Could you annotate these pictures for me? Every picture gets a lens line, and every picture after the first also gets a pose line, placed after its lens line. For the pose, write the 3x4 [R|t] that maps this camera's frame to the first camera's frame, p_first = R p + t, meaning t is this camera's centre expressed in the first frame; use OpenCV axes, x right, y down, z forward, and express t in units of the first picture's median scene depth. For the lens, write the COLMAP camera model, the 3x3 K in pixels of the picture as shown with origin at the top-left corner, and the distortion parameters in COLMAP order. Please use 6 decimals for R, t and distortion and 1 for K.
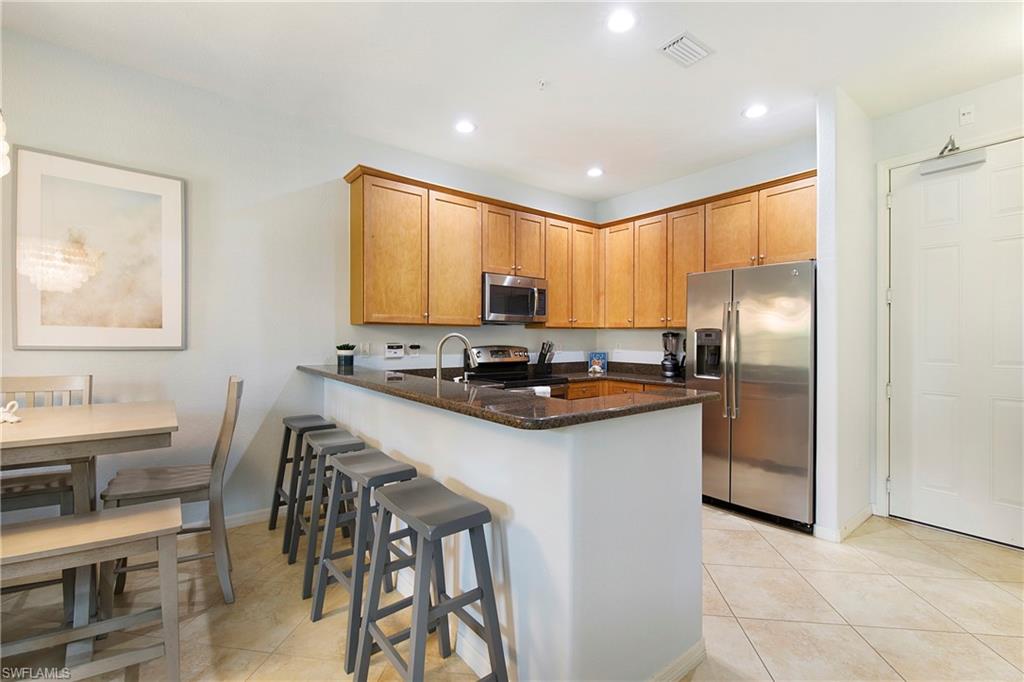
lens RADIAL K [[450.4, 0, 504.0], [0, 450.4, 338.4], [0, 0, 1]] dist [0.000992, -0.000618]
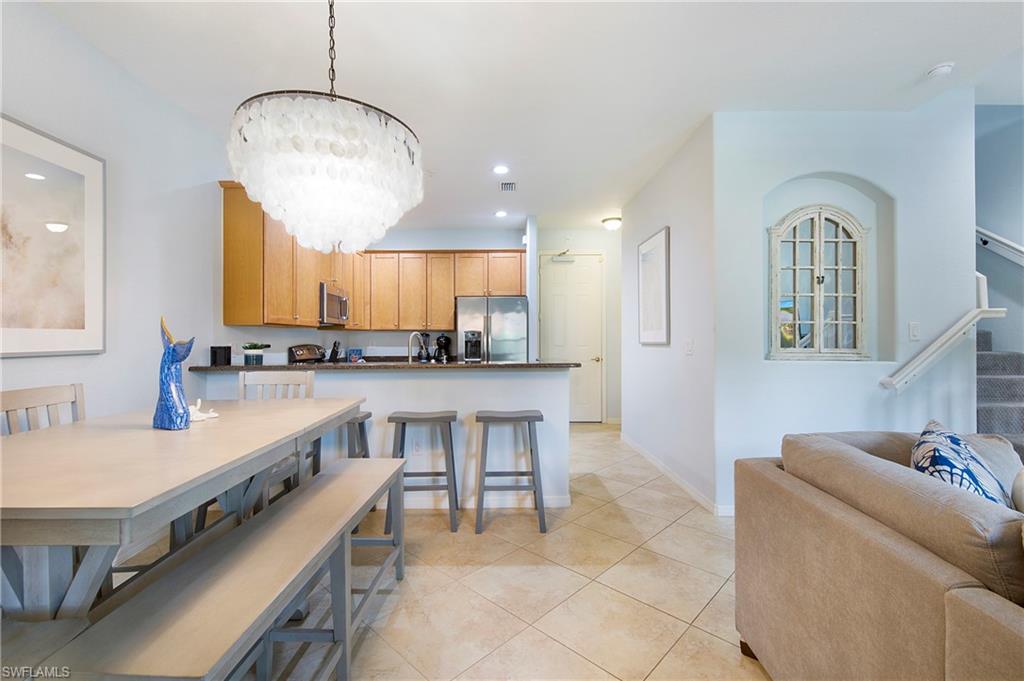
lens RADIAL K [[450.4, 0, 485.5], [0, 450.4, 331.5], [0, 0, 1]] dist [0.000992, -0.000618]
pose [[0.641570, 0.001193, 0.767064, -0.739900], [0.012669, 0.999846, -0.012151, 0.002082], [-0.766960, 0.017514, 0.641456, -0.114478]]
